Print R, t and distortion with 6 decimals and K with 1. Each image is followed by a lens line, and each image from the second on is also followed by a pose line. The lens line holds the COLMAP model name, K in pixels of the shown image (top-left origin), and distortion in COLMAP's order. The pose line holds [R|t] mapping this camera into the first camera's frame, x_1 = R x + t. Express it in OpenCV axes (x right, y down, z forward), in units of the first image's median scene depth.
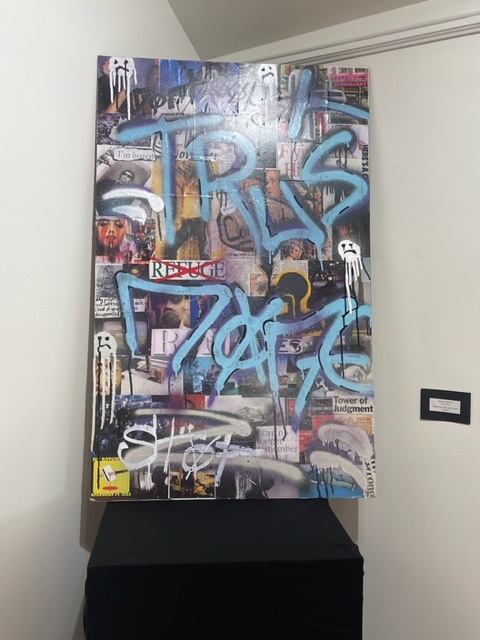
lens RADIAL K [[634.1, 0, 239.9], [0, 634.1, 321.4], [0, 0, 1]] dist [0.065248, 0.000000]
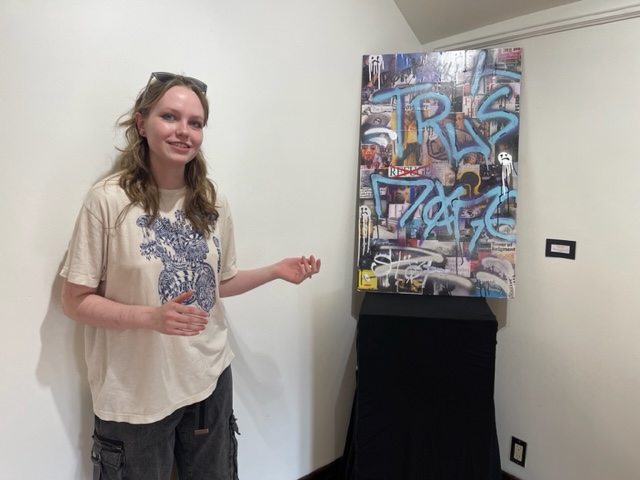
lens RADIAL K [[482.4, 0, 318.5], [0, 482.4, 240.6], [0, 0, 1]] dist [0.036775, -0.007173]
pose [[0.958804, 0.022814, -0.283152, 0.065514], [-0.000795, 0.996981, 0.077638, 0.009006], [0.284068, -0.074215, 0.955928, -0.421901]]
